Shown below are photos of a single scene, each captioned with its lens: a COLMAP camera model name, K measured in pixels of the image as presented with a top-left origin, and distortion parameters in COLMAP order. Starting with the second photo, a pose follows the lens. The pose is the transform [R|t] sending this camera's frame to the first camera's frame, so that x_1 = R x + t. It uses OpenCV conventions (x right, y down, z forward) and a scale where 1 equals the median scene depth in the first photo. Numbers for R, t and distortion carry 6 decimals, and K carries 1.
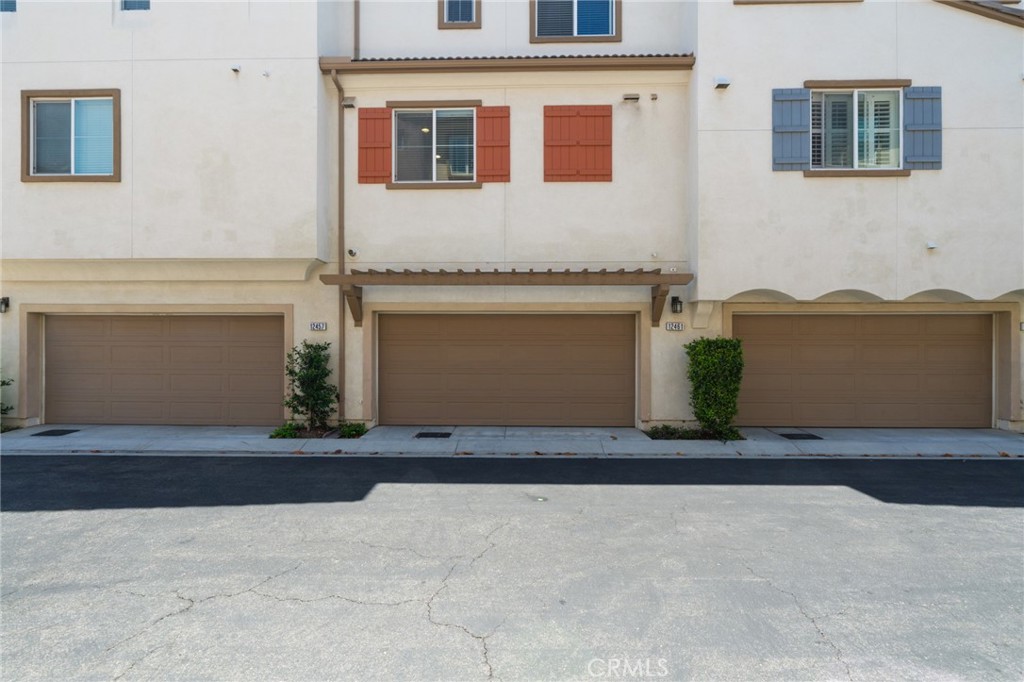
lens RADIAL K [[471.0, 0, 512.0], [0, 471.0, 341.0], [0, 0, 1]] dist [-0.004243, 0.001319]
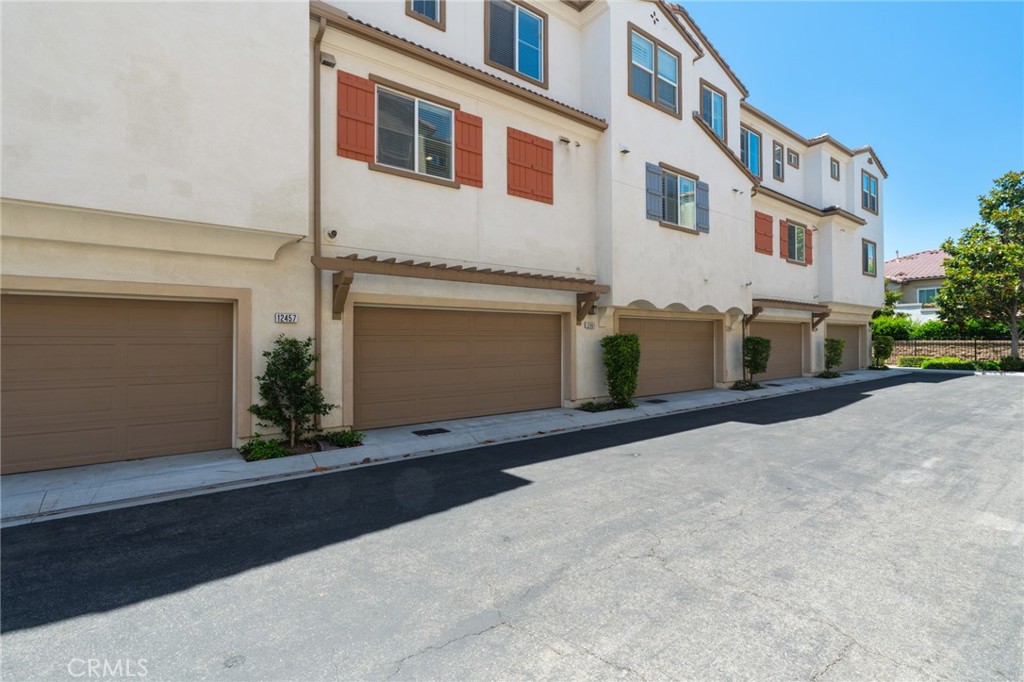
lens RADIAL K [[471.0, 0, 512.0], [0, 471.0, 341.0], [0, 0, 1]] dist [-0.004243, 0.001319]
pose [[0.781550, -0.004861, 0.623823, -0.632750], [0.009620, 0.999945, -0.004260, 0.015968], [-0.623768, 0.009331, 0.781554, 0.122951]]
